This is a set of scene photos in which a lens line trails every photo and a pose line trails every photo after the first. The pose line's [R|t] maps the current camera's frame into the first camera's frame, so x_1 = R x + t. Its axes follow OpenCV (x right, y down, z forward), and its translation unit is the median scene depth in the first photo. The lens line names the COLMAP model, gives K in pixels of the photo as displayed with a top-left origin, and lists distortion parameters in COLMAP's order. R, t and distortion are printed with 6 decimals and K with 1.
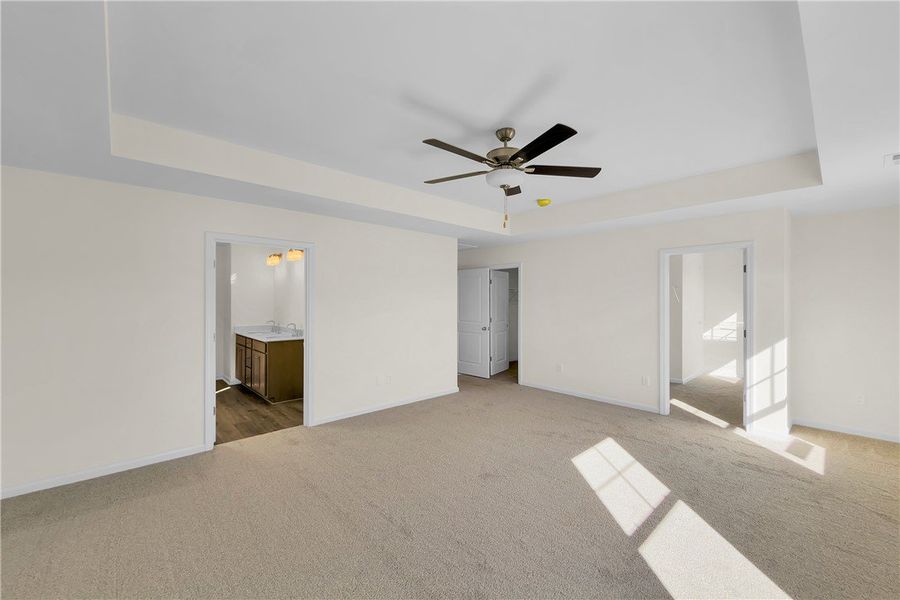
lens RADIAL K [[359.7, 0, 450.5], [0, 359.7, 304.8], [0, 0, 1]] dist [0.000549, 0.000026]
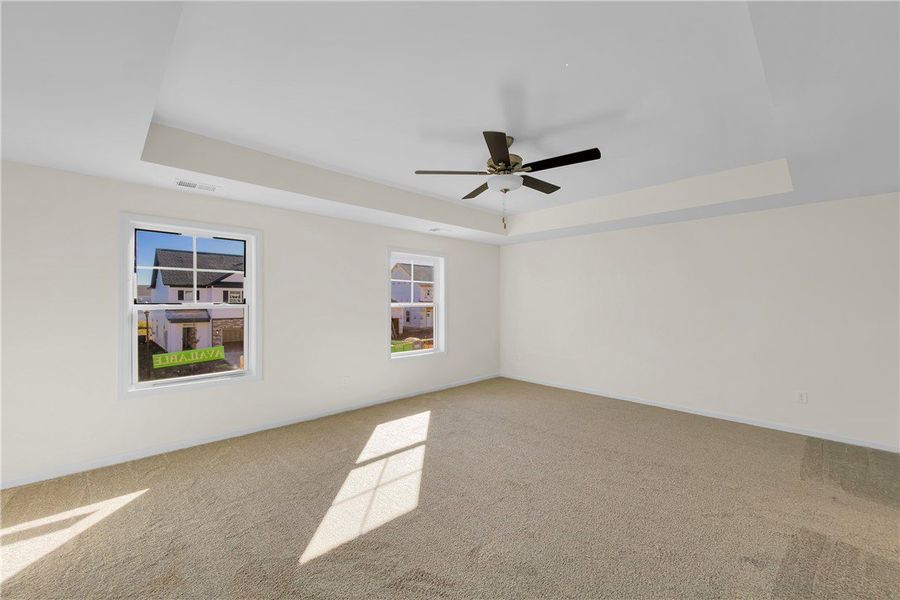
lens RADIAL K [[359.7, 0, 450.5], [0, 359.7, 304.8], [0, 0, 1]] dist [0.000549, 0.000026]
pose [[-0.999612, -0.000691, -0.027859, 0.305956], [-0.000932, 0.999962, 0.008637, 0.008191], [0.027852, 0.008660, -0.999575, 1.851812]]
